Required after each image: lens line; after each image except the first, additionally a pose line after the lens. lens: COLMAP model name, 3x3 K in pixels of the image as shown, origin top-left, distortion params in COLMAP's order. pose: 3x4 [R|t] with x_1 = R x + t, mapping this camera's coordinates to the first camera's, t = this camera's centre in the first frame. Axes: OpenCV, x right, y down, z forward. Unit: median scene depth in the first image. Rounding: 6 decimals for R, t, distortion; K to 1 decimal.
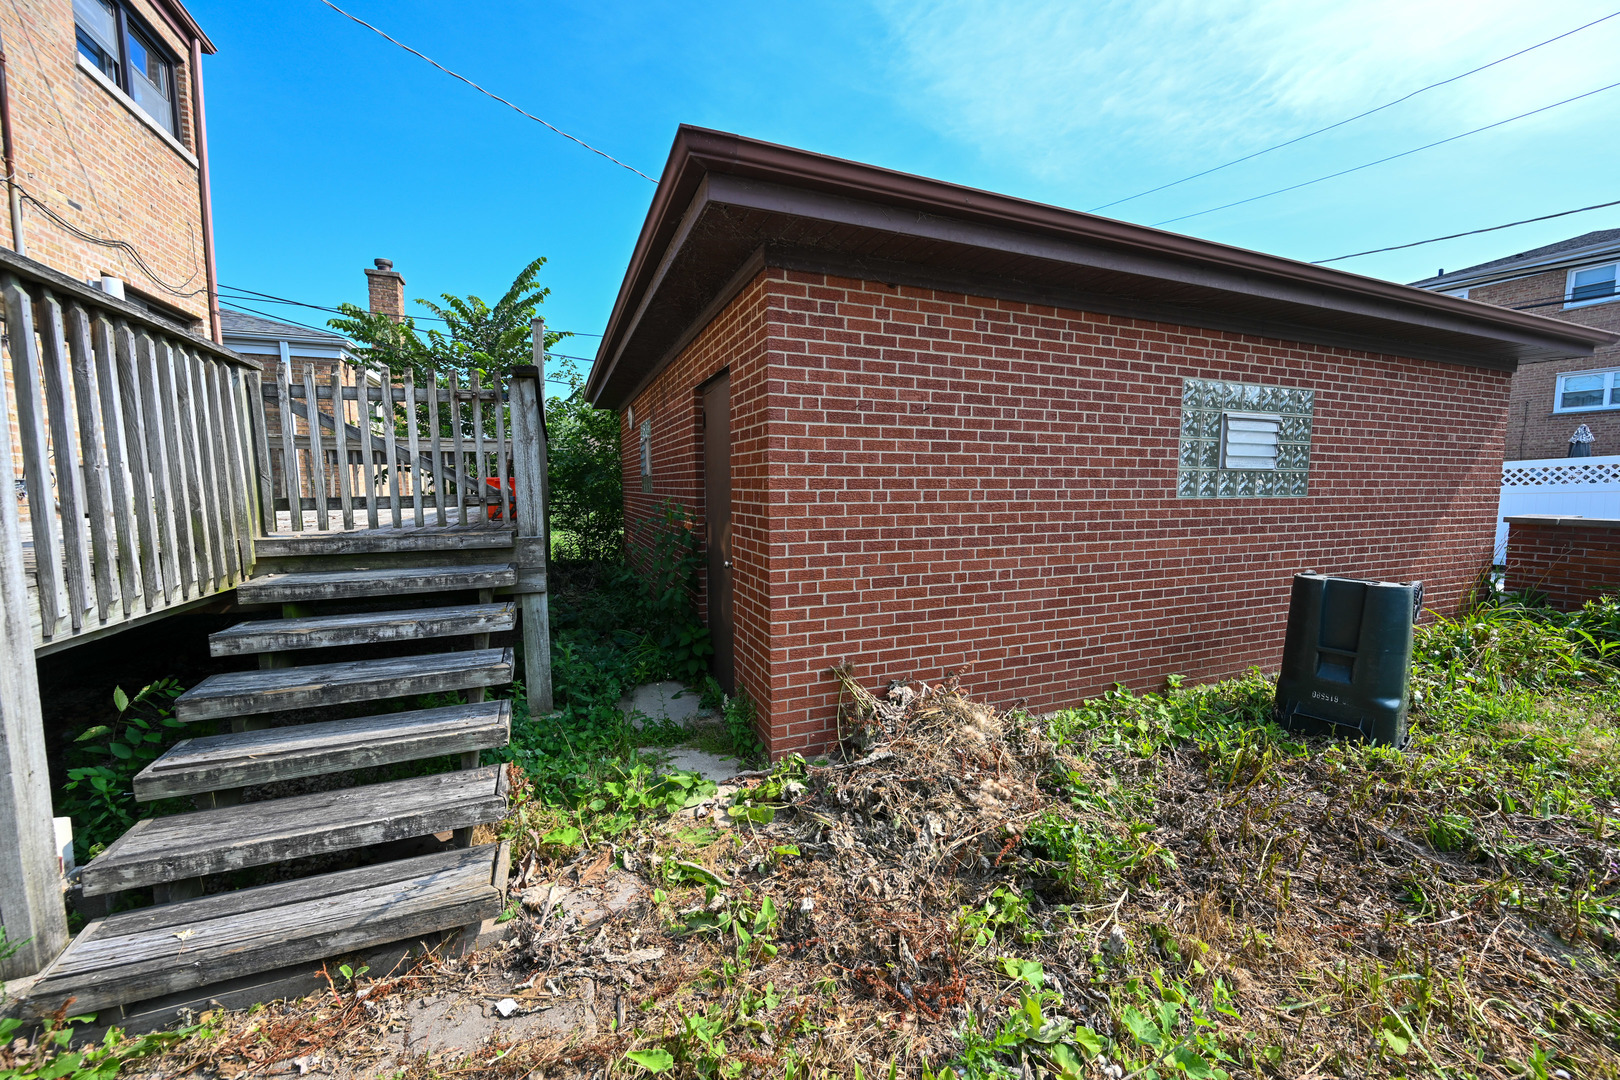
lens RADIAL K [[636.7, 0, 821.7], [0, 636.7, 543.3], [0, 0, 1]] dist [0.000140, 0.000429]
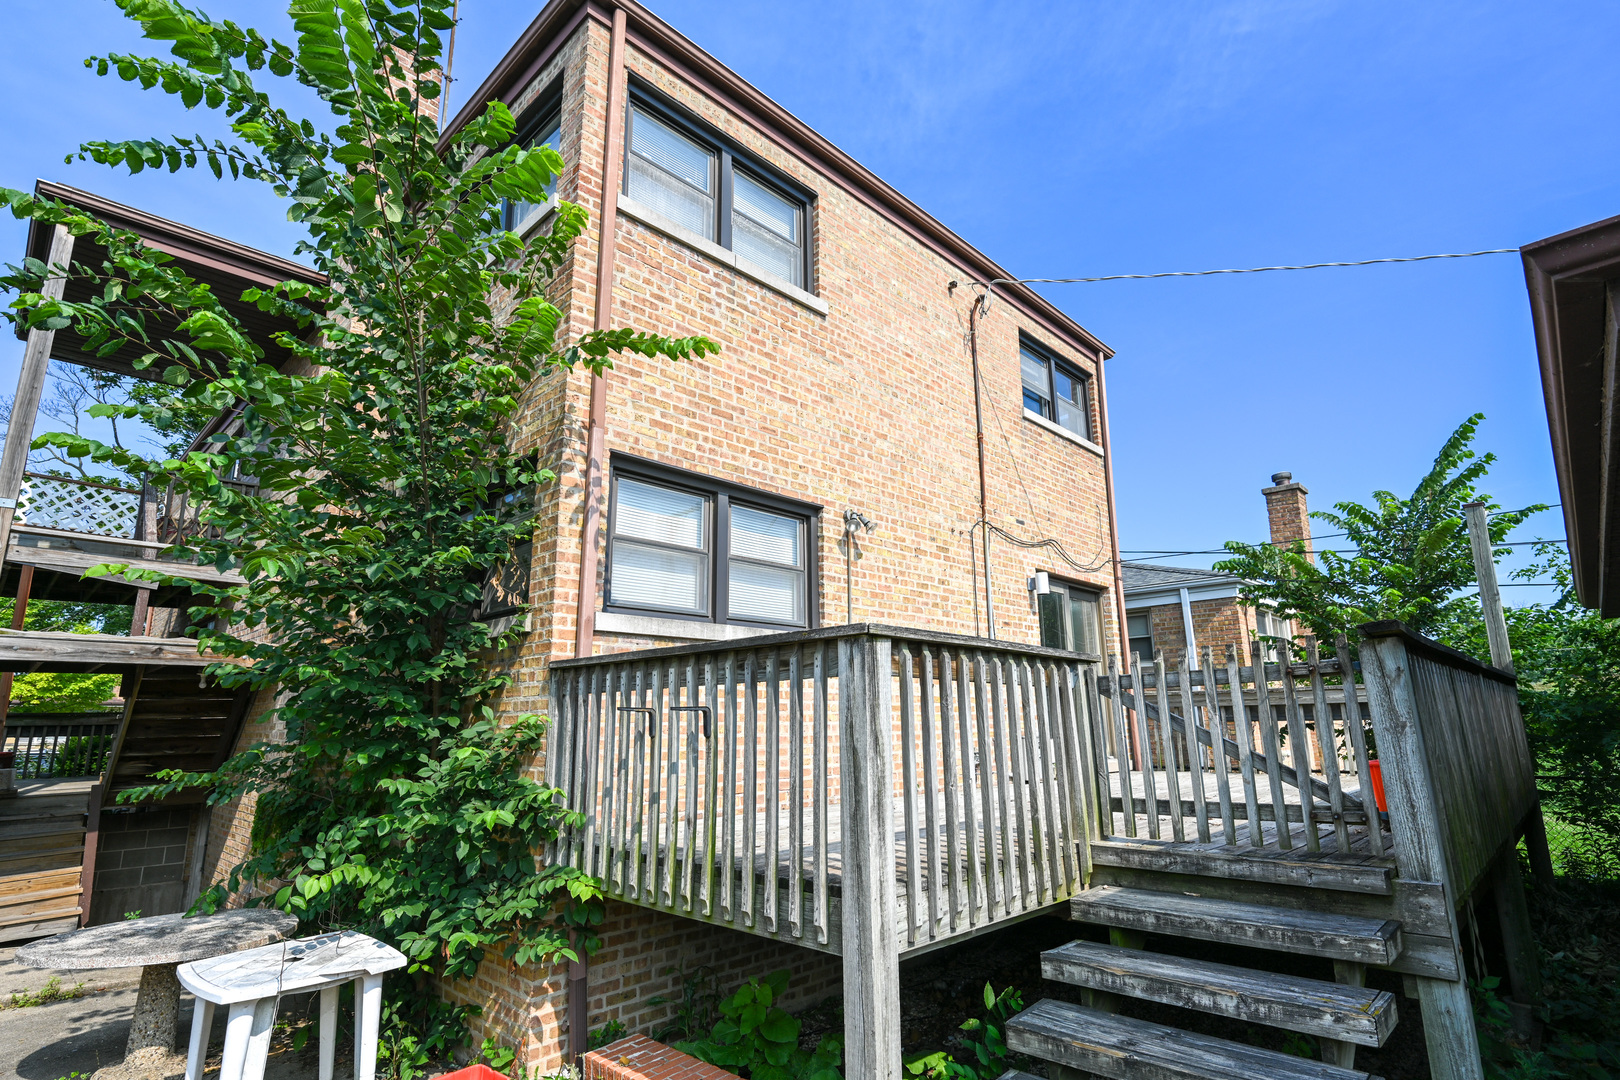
lens RADIAL K [[803.0, 0, 817.9], [0, 803.0, 546.7], [0, 0, 1]] dist [-0.000979, -0.000574]
pose [[0.400535, -0.200967, -0.893971, 0.093065], [-0.075104, 0.965168, -0.250621, -0.091129], [0.913198, 0.167523, 0.371490, 0.095496]]
